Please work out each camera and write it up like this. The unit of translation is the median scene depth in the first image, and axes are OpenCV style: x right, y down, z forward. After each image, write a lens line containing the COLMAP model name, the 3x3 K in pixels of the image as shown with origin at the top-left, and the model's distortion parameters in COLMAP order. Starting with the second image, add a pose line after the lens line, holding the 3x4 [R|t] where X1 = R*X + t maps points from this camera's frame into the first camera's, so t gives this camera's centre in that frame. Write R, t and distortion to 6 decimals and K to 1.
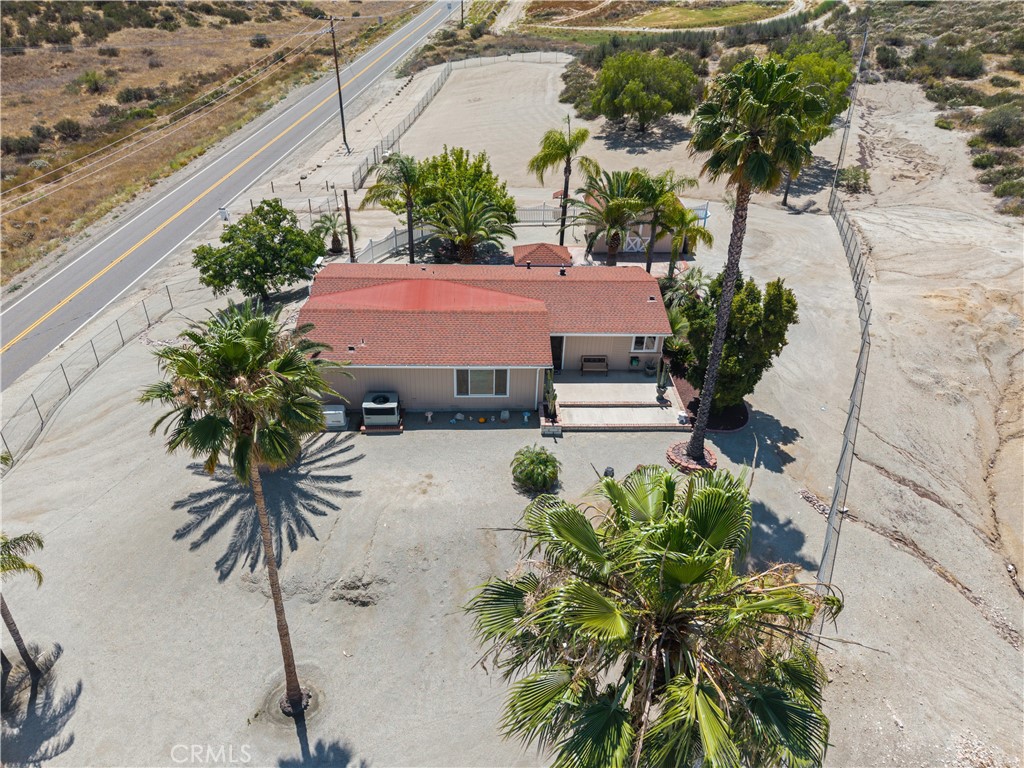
lens RADIAL K [[720.3, 0, 509.6], [0, 720.3, 373.6], [0, 0, 1]] dist [0.012130, -0.006745]
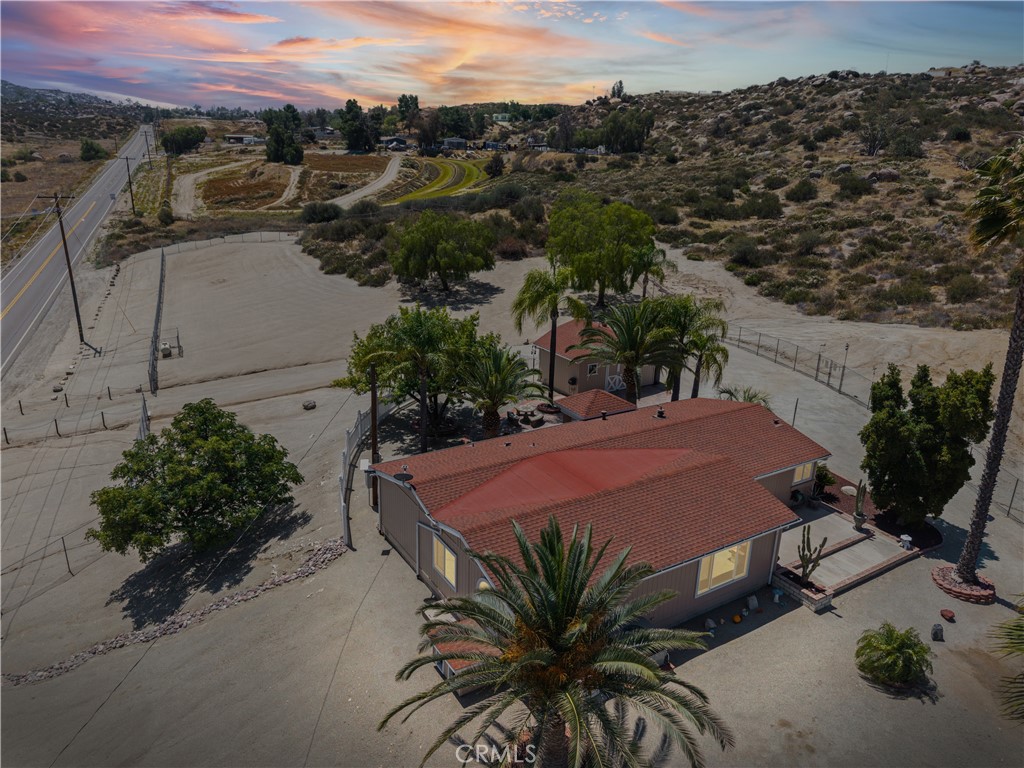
lens RADIAL K [[720.3, 0, 509.6], [0, 720.3, 373.6], [0, 0, 1]] dist [0.012130, -0.006745]
pose [[0.873636, -0.150664, 0.462667, -0.300505], [0.255661, 0.951159, -0.173017, -0.057318], [-0.414002, 0.269439, 0.869485, 0.224042]]
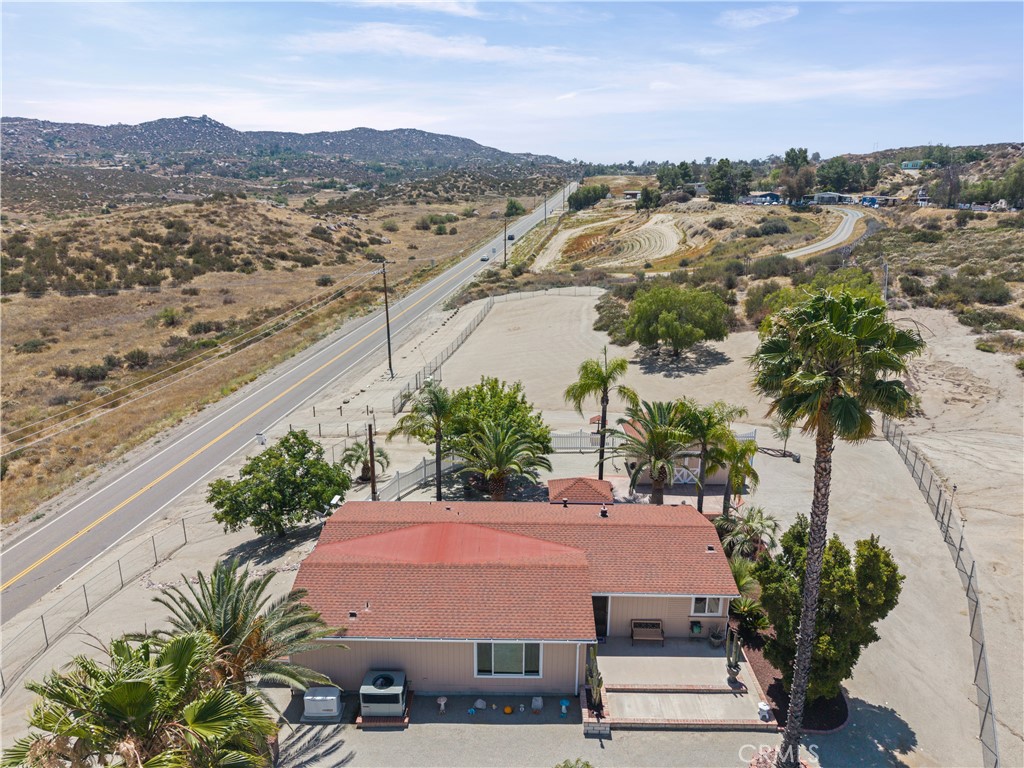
lens RADIAL K [[682.6, 0, 512.0], [0, 682.6, 384.0], [0, 0, 1]] dist [0.056121, -0.064972]
pose [[0.998509, -0.006049, -0.054251, 0.005191], [-0.009132, 0.961323, -0.275273, -0.040555], [0.053817, 0.275358, 0.959834, 0.094347]]
